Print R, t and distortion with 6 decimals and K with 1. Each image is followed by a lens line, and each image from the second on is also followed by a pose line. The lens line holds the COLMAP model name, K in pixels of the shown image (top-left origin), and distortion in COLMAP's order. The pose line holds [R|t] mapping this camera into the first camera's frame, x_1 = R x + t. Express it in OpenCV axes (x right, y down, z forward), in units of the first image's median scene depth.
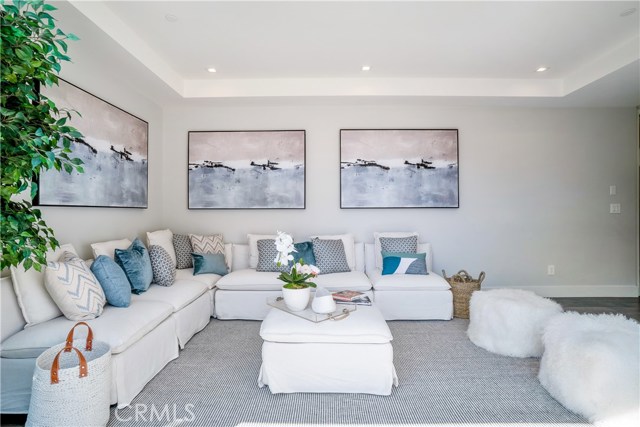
lens RADIAL K [[336.4, 0, 323.7], [0, 336.4, 213.0], [0, 0, 1]] dist [-0.061896, 0.021731]
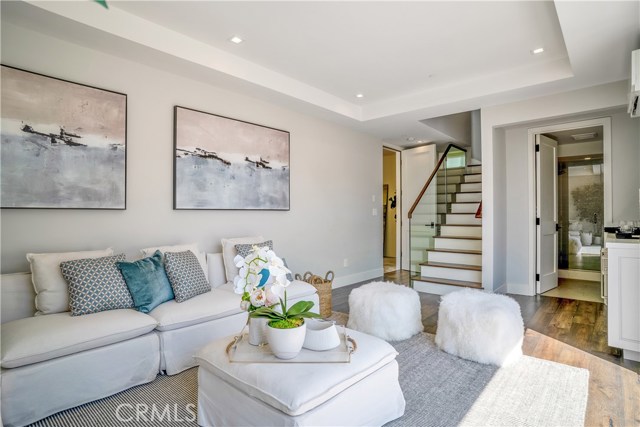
lens RADIAL K [[336.4, 0, 320.4], [0, 336.4, 215.6], [0, 0, 1]] dist [-0.061896, 0.021731]
pose [[0.658973, -0.000739, 0.752166, -0.299090], [-0.006408, 0.999958, 0.006596, -0.006867], [-0.752139, -0.009166, 0.658940, 0.258966]]
